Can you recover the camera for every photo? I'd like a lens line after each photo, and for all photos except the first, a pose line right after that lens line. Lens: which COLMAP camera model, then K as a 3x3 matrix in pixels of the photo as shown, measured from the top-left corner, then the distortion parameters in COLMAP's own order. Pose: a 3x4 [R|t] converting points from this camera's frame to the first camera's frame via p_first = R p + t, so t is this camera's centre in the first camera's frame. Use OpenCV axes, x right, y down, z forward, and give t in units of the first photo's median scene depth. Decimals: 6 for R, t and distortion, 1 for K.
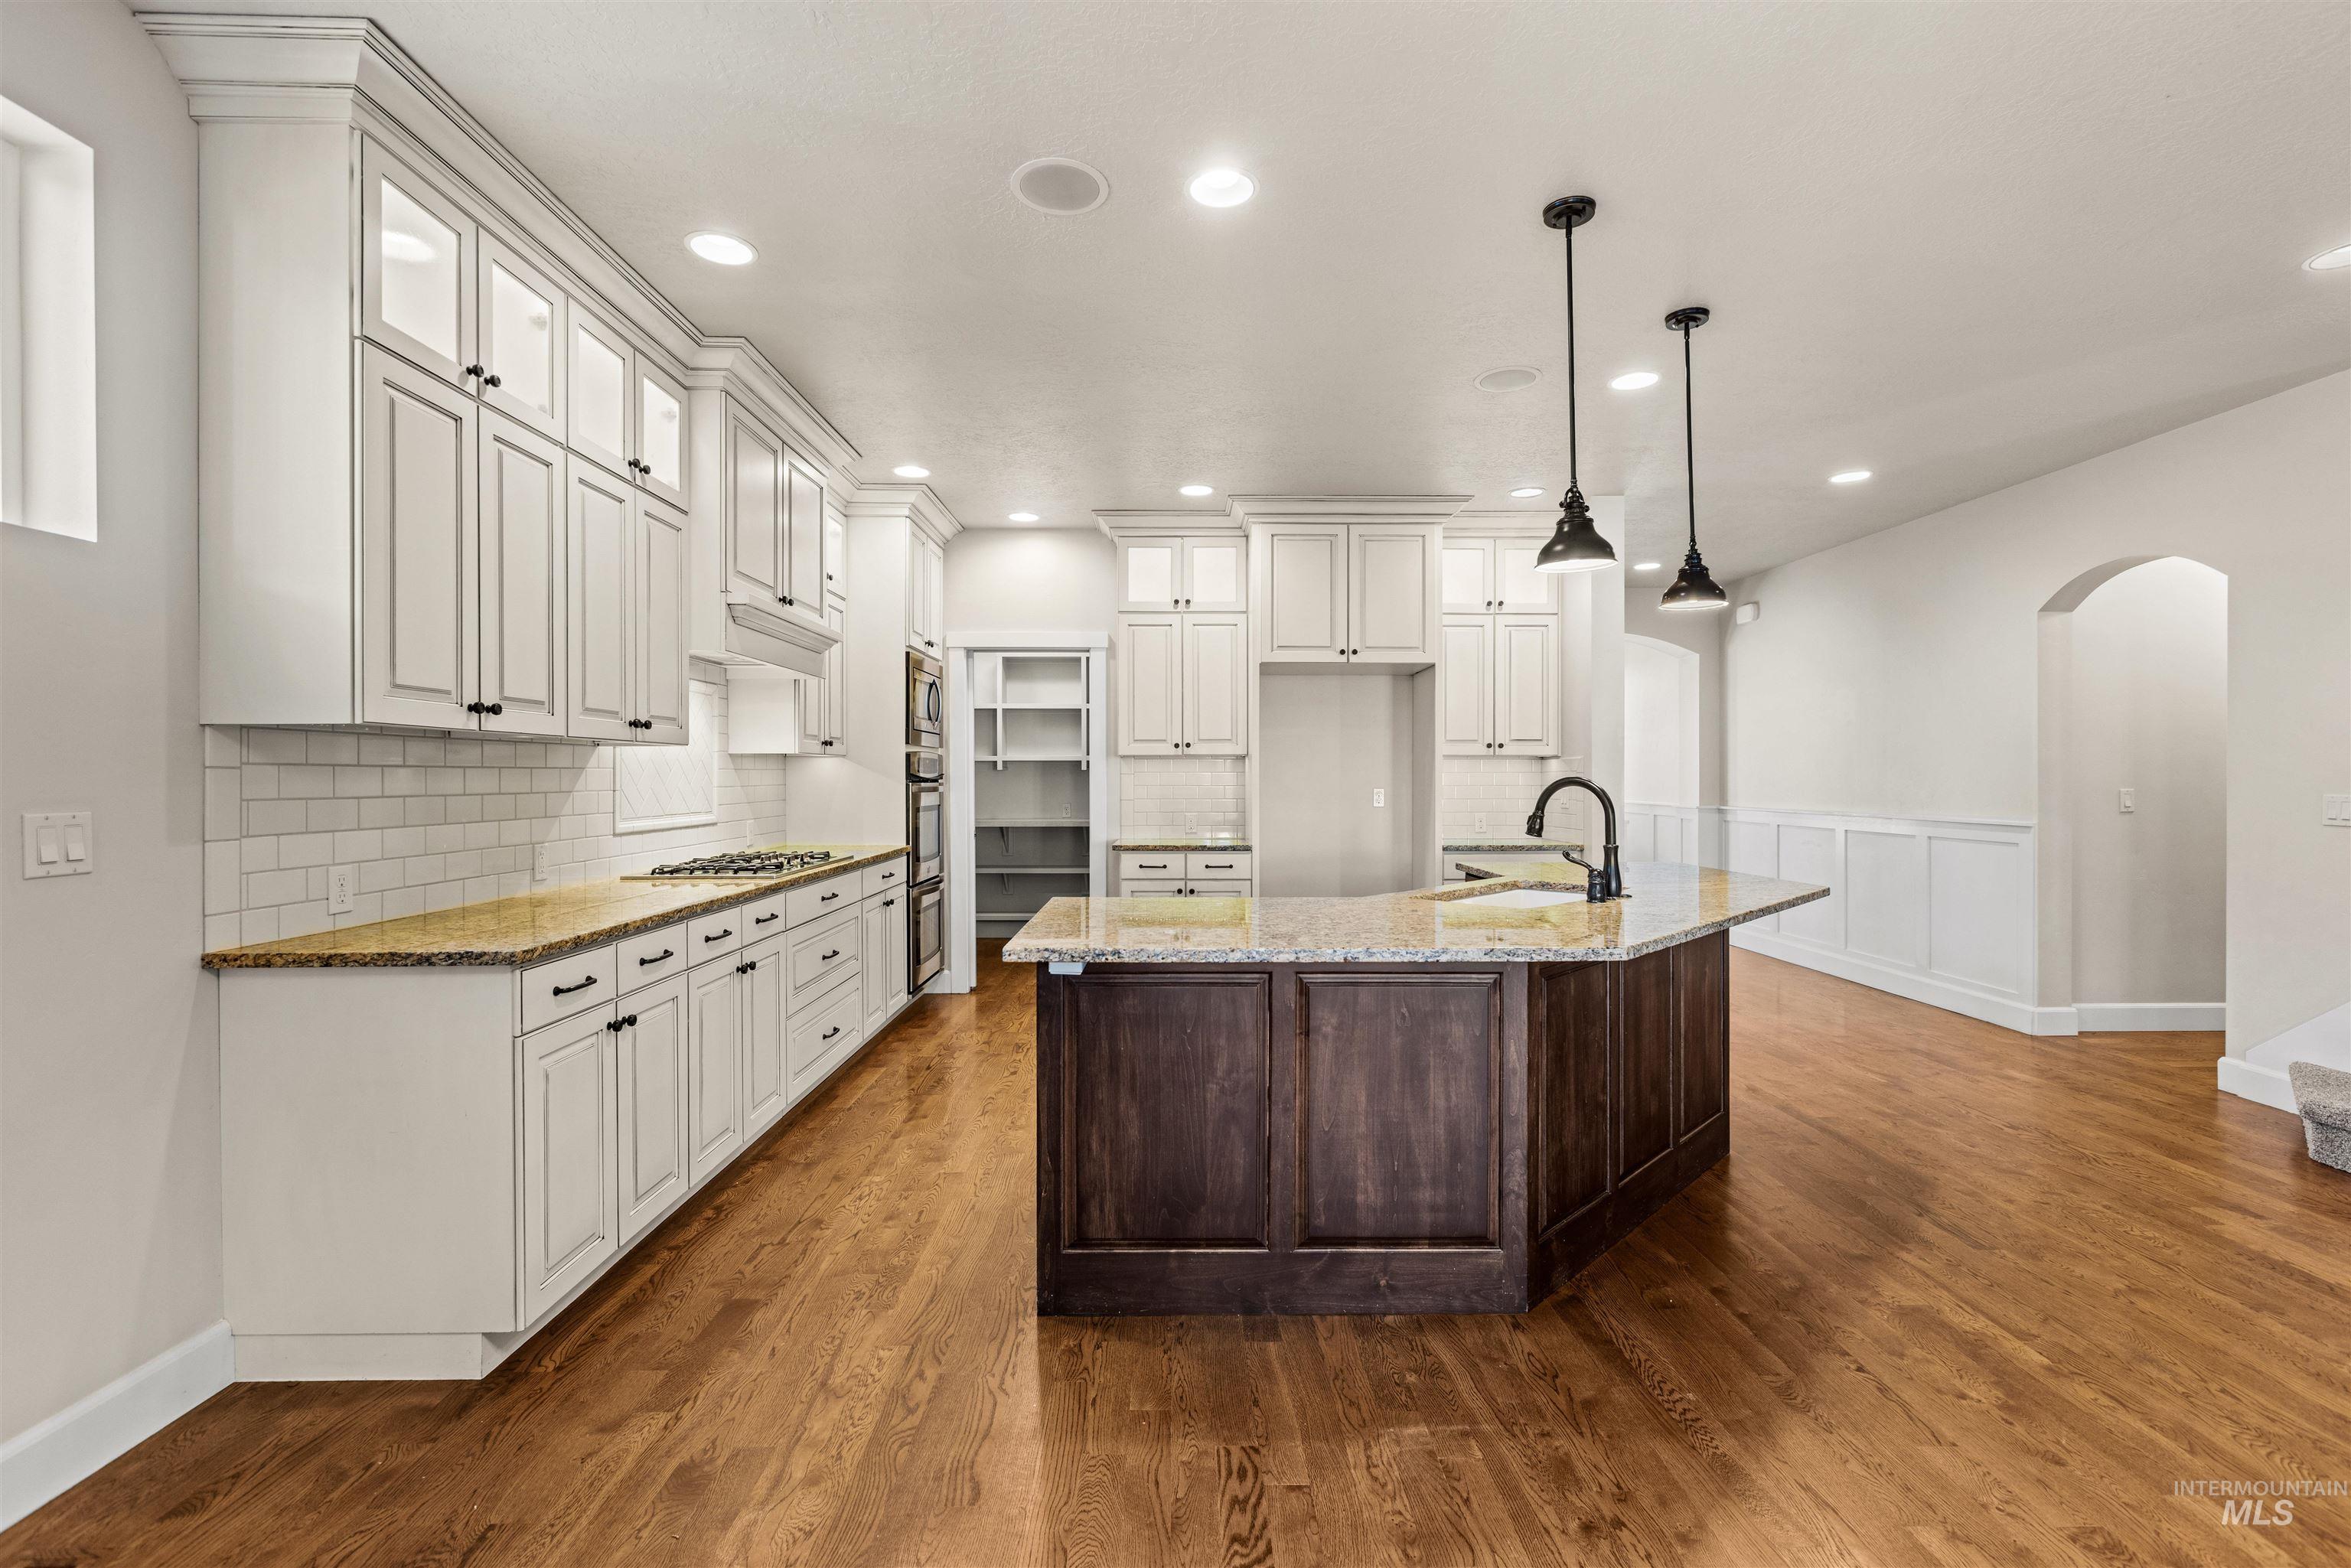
lens RADIAL K [[1074.2, 0, 1147.5], [0, 1074.2, 780.3], [0, 0, 1]] dist [0.001290, -0.001681]
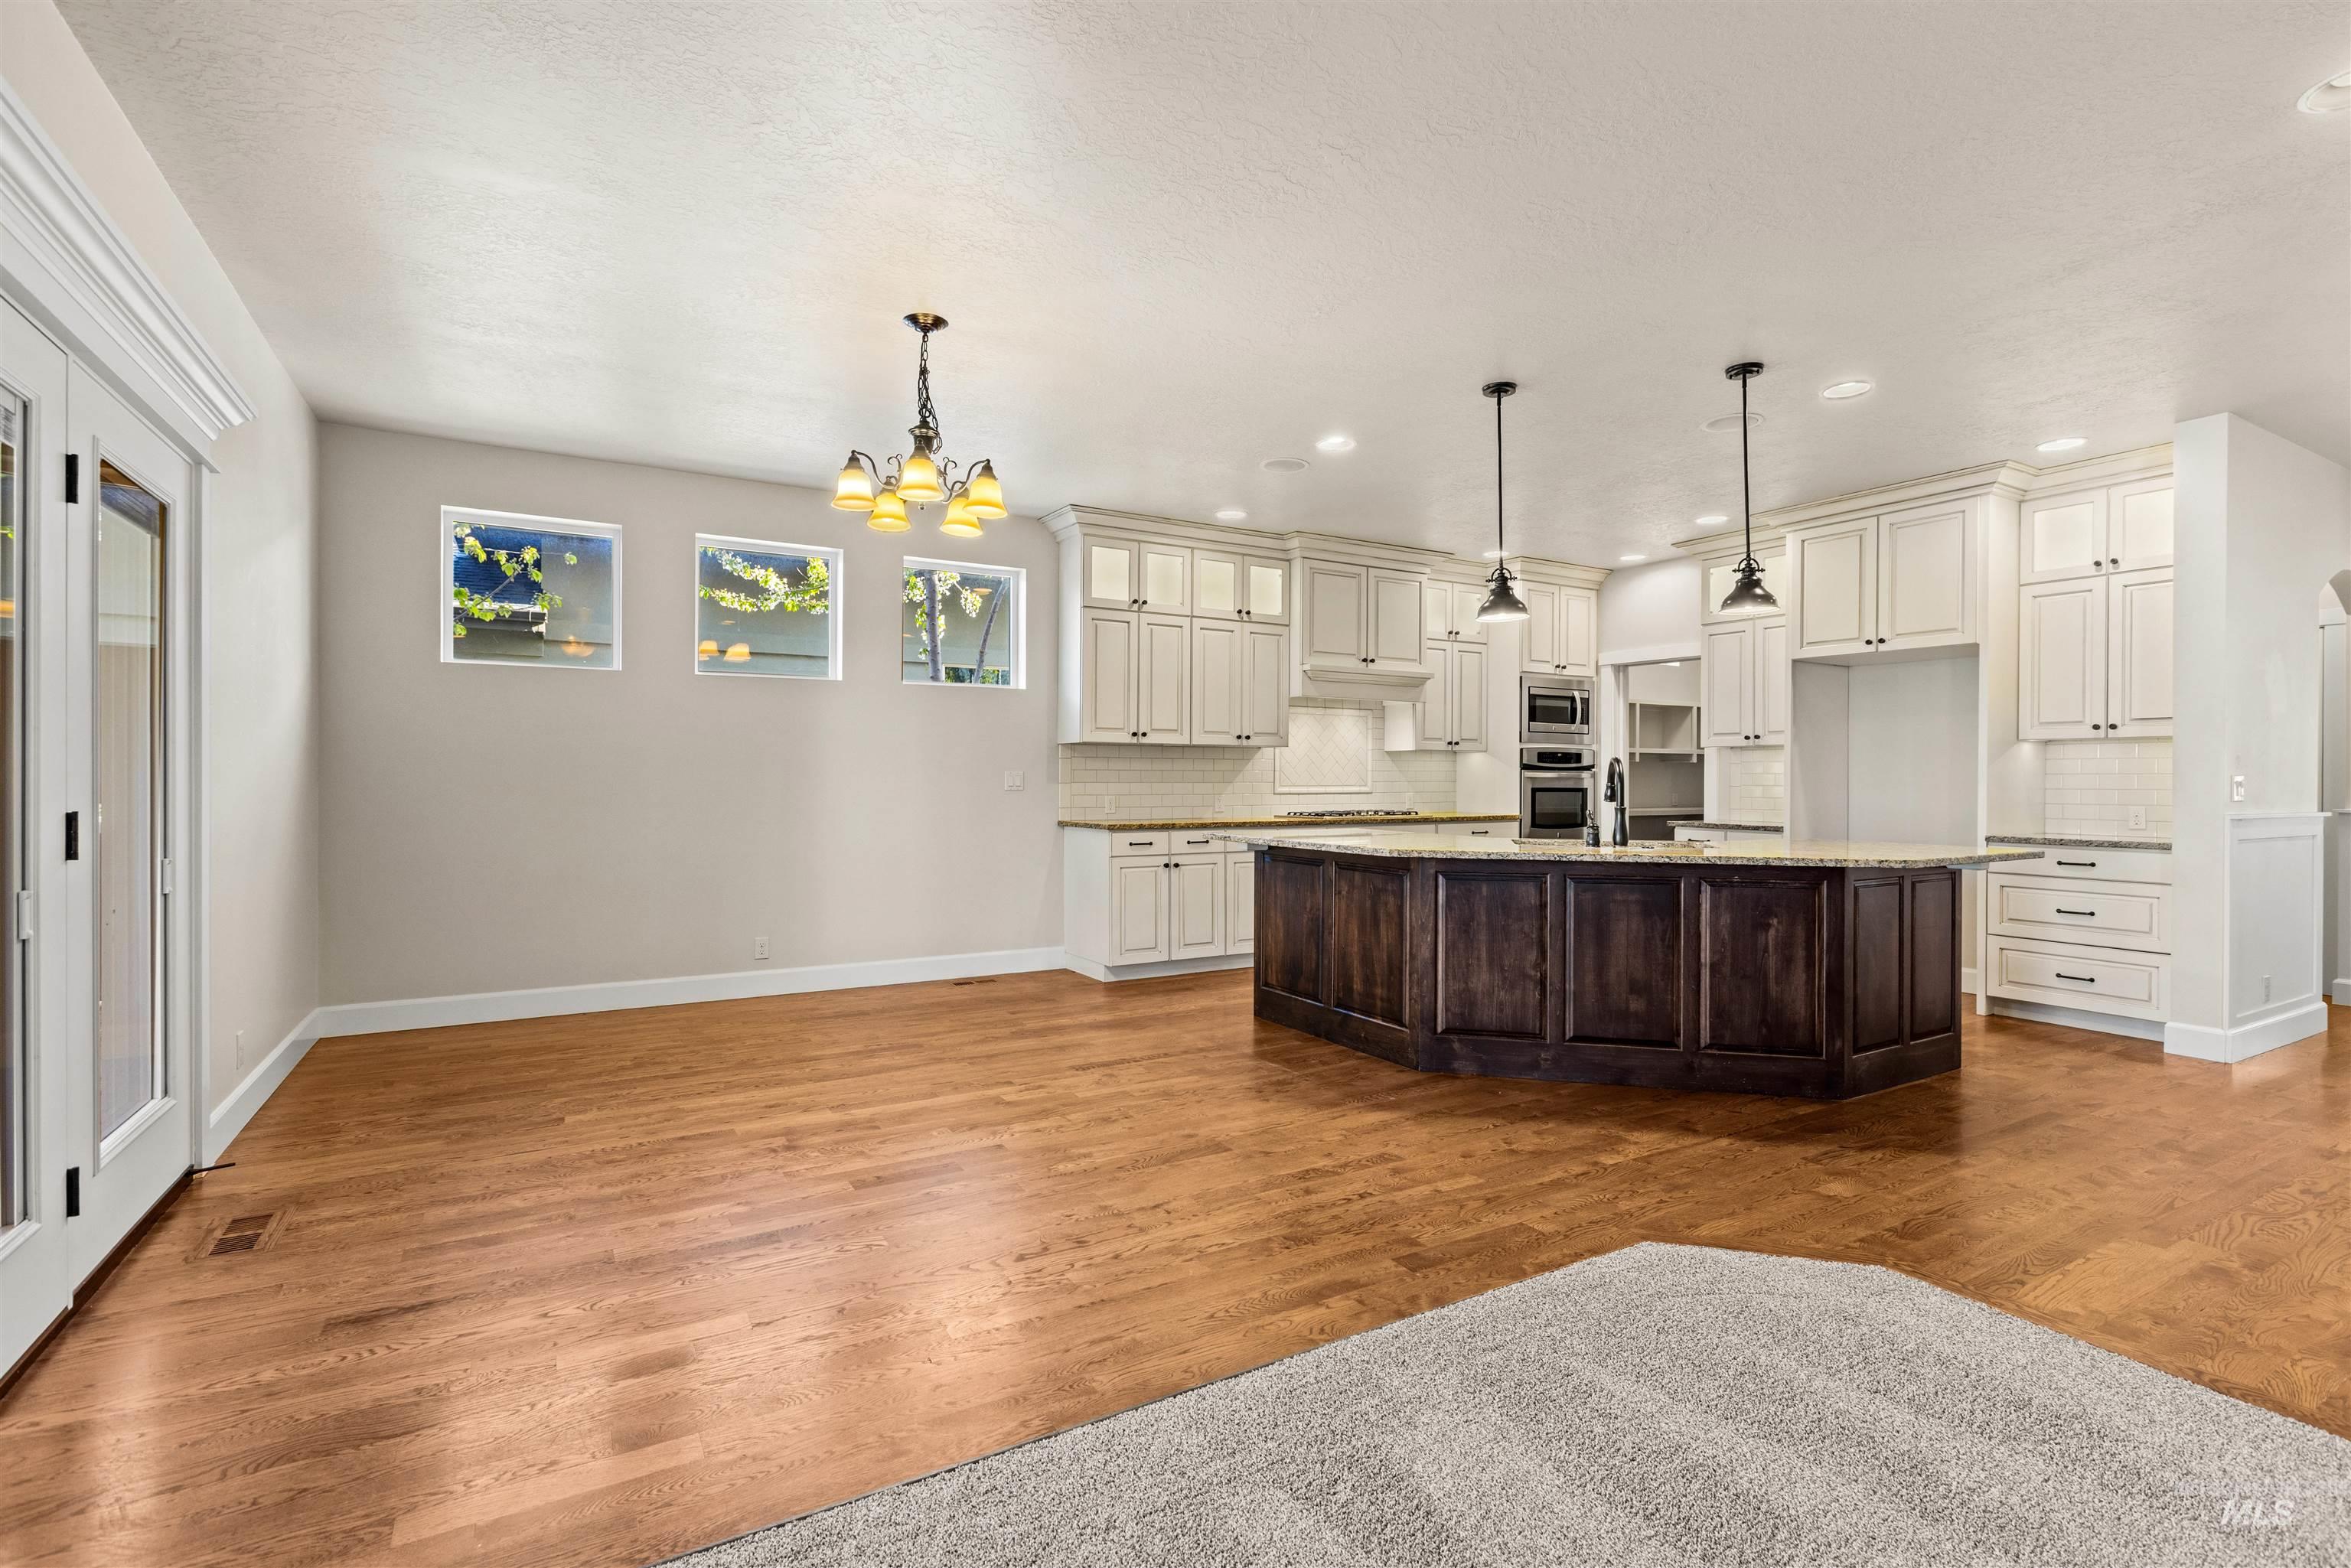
lens RADIAL K [[1074.2, 0, 1141.8], [0, 1074.2, 784.7], [0, 0, 1]] dist [0.001290, -0.001681]
pose [[0.477802, 0.007856, -0.878433, 1.541412], [-0.008575, 0.999954, 0.004278, 0.038152], [0.878426, 0.005489, 0.477847, -0.184934]]
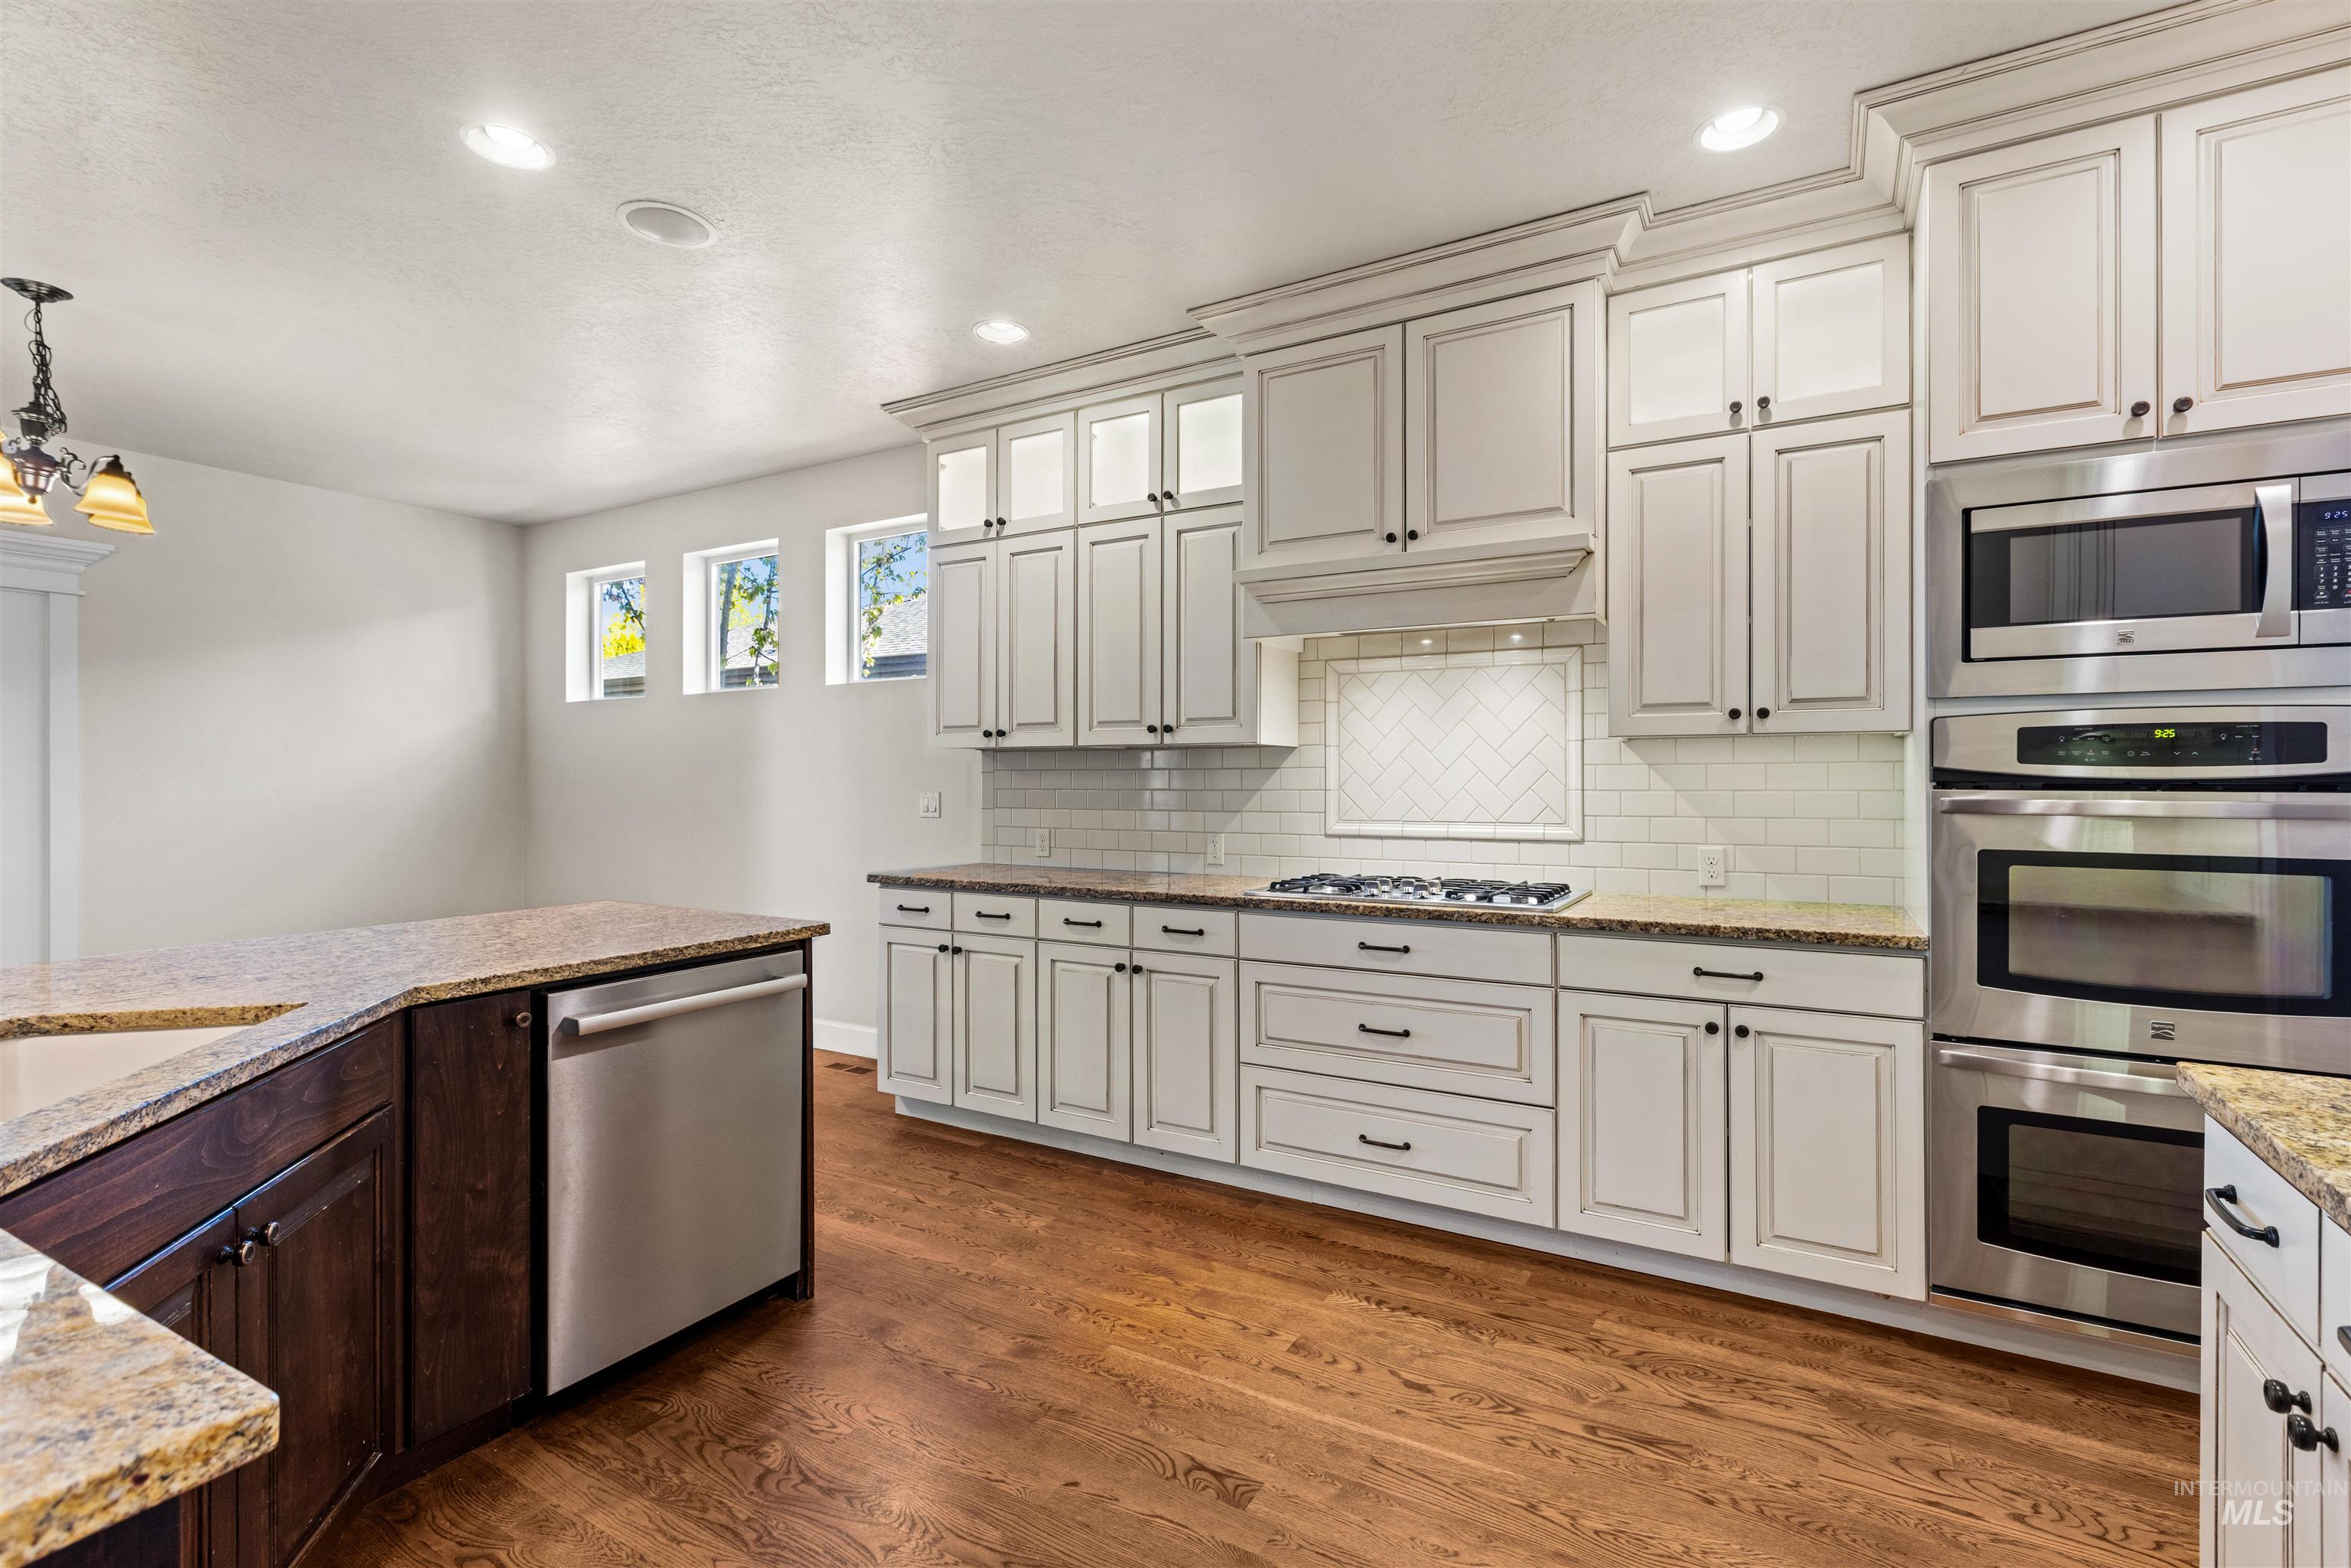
lens RADIAL K [[1048.9, 0, 1188.6], [0, 1048.9, 778.1], [0, 0, 1]] dist [-0.002547, 0.000823]
pose [[-0.498443, 0.002343, -0.866919, 0.558507], [-0.002392, 0.999989, 0.004078, -0.008142], [0.866919, 0.004106, -0.498432, 1.956409]]
